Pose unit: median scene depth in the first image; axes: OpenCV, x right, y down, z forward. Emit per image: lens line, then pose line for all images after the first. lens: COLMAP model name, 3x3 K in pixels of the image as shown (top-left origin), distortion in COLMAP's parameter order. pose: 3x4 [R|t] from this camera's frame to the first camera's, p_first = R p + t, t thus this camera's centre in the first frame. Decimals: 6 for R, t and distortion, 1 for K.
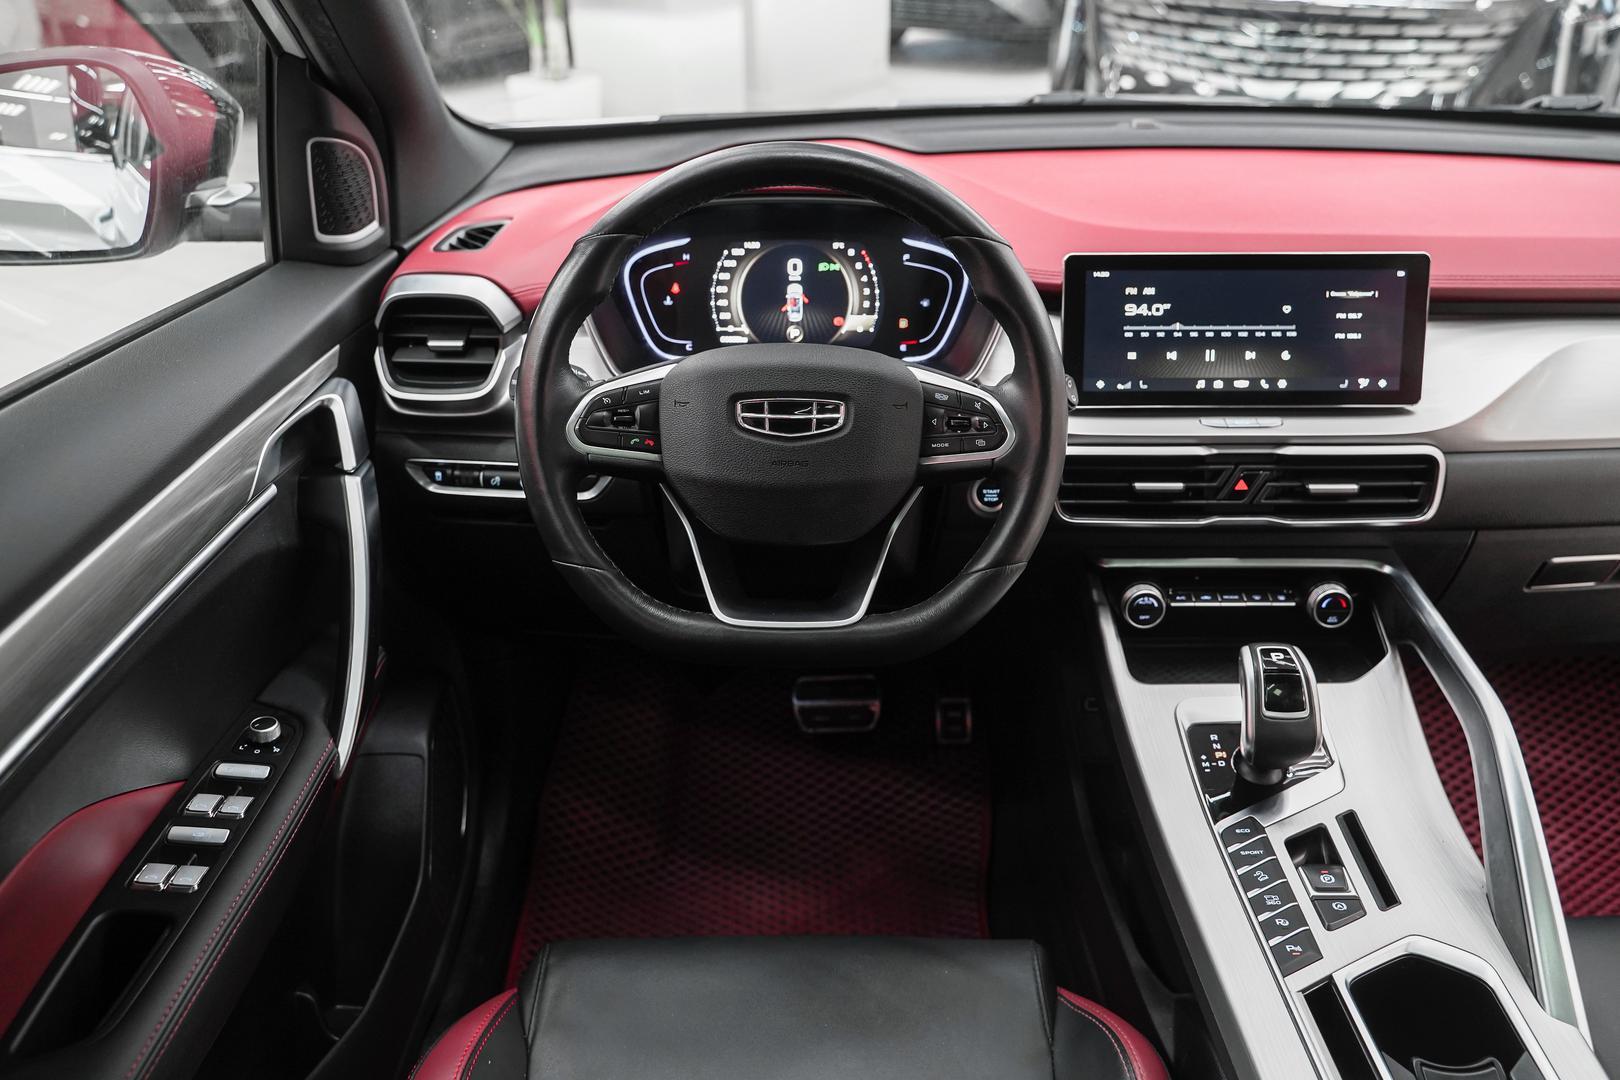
lens RADIAL K [[1333.3, 0, 815.7], [0, 1333.3, 525.2], [0, 0, 1]] dist [-0.009249, -0.002758]
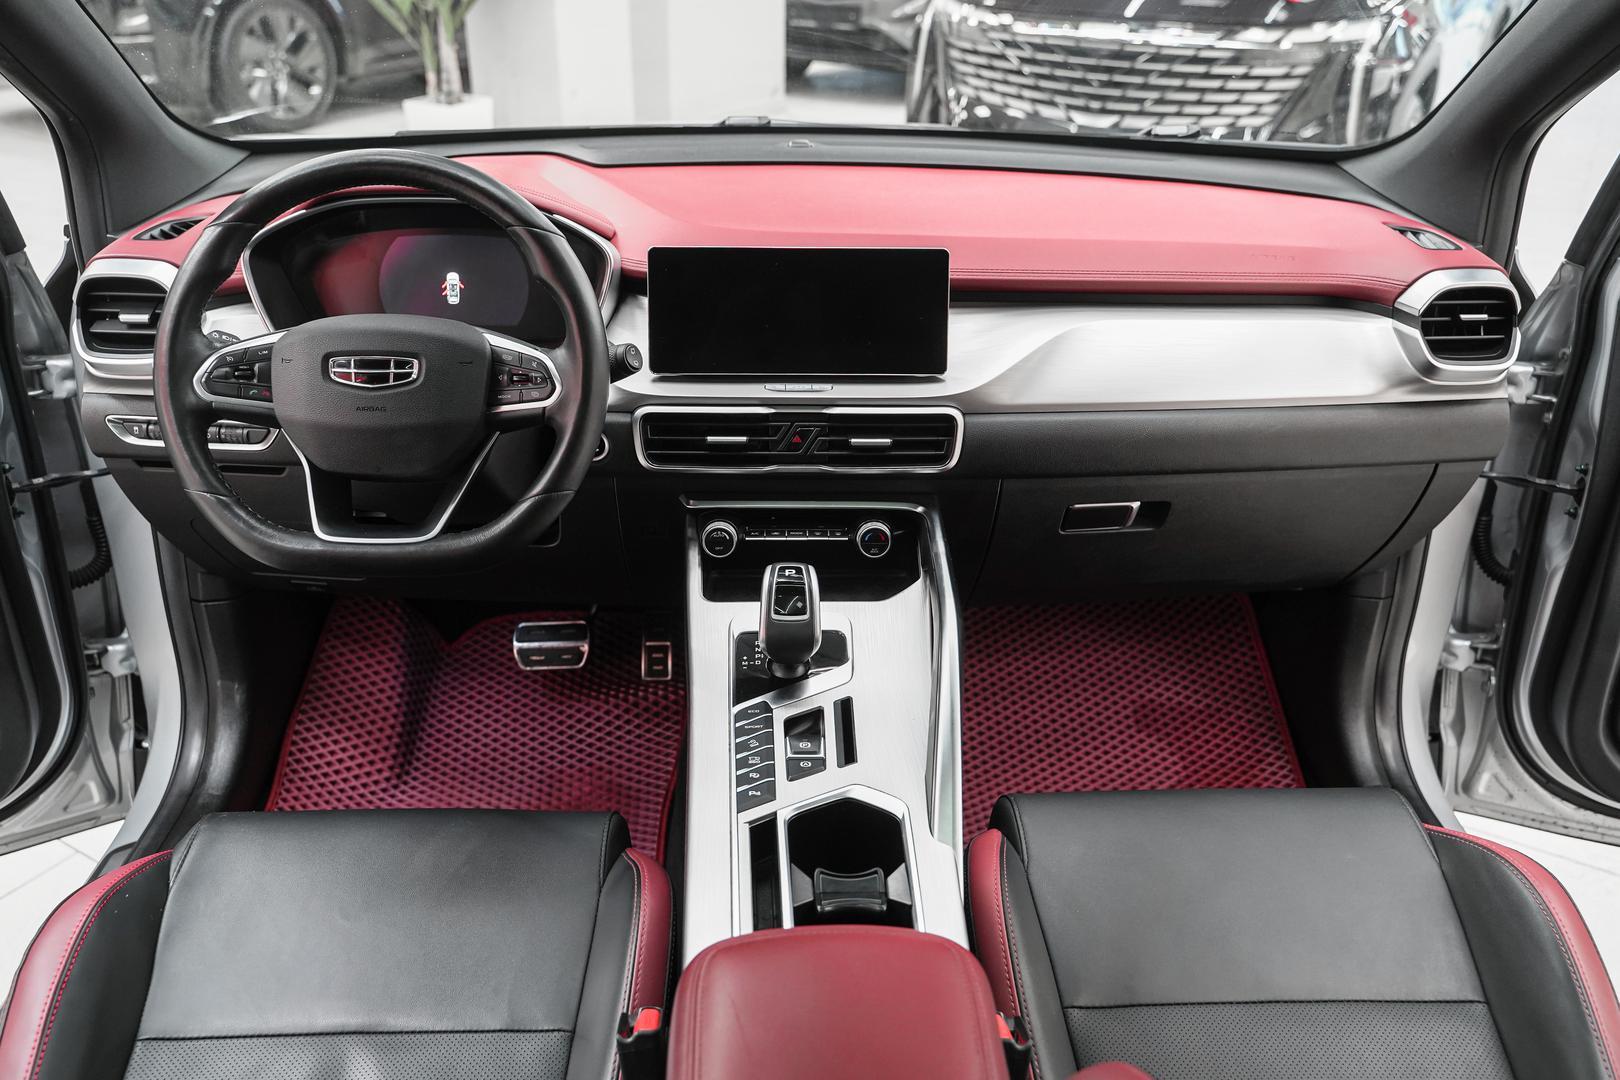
lens RADIAL K [[1288.4, 0, 810.0], [0, 1288.4, 540.0], [0, 0, 1]] dist [-0.011417, -0.008054]
pose [[0.999225, 0.003641, 0.039186, 0.280262], [-0.003676, 0.999993, 0.000825, 0.059761], [-0.039183, -0.000968, 0.999232, -0.169857]]
